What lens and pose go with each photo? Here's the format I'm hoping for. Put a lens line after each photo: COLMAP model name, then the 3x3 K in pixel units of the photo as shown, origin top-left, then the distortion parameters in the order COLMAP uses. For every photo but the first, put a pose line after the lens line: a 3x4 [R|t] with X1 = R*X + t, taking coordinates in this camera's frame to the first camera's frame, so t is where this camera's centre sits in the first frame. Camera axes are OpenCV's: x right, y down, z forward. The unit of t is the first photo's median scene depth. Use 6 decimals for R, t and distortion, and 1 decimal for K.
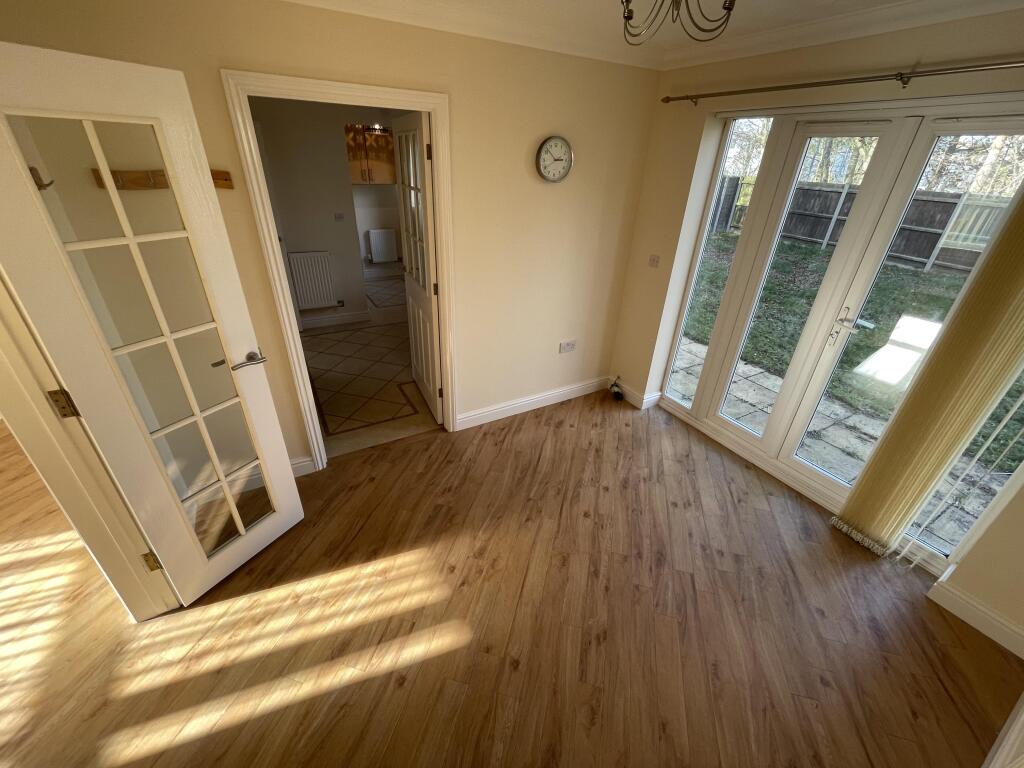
lens RADIAL K [[413.9, 0, 510.7], [0, 413.9, 382.0], [0, 0, 1]] dist [-0.001594, -0.000774]
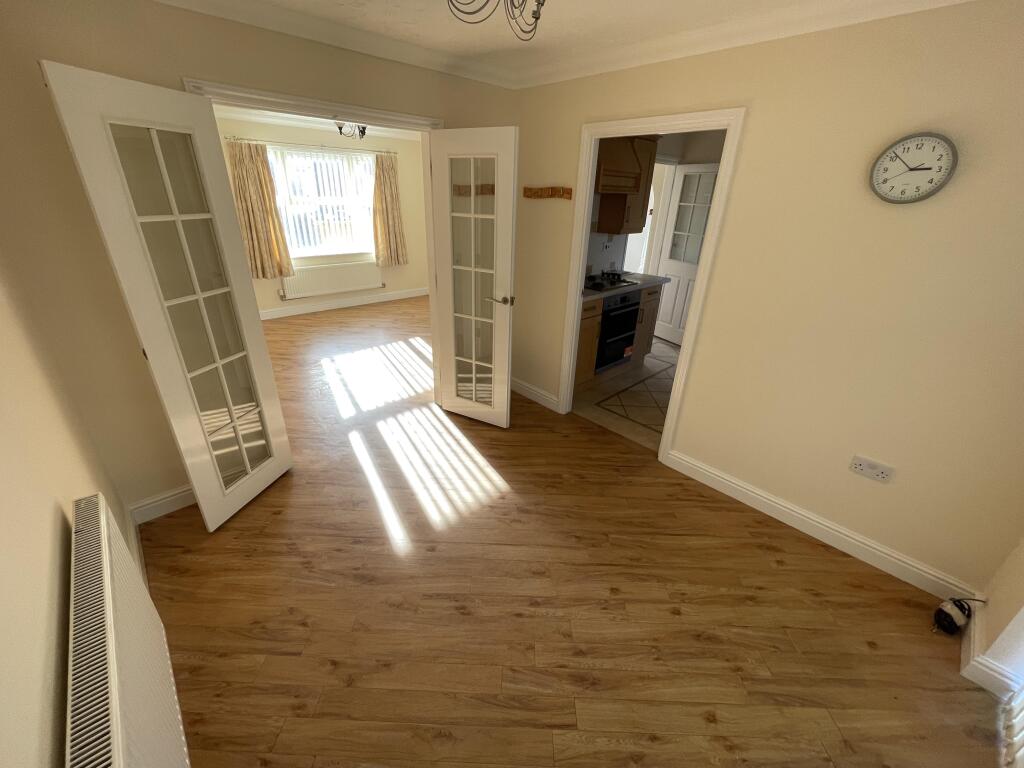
lens RADIAL K [[413.9, 0, 510.7], [0, 413.9, 382.0], [0, 0, 1]] dist [-0.001594, -0.000774]
pose [[0.231531, 0.376110, -0.897182, 0.724641], [-0.484222, 0.844435, 0.229037, -0.108910], [0.843755, 0.381406, 0.377634, 0.385391]]
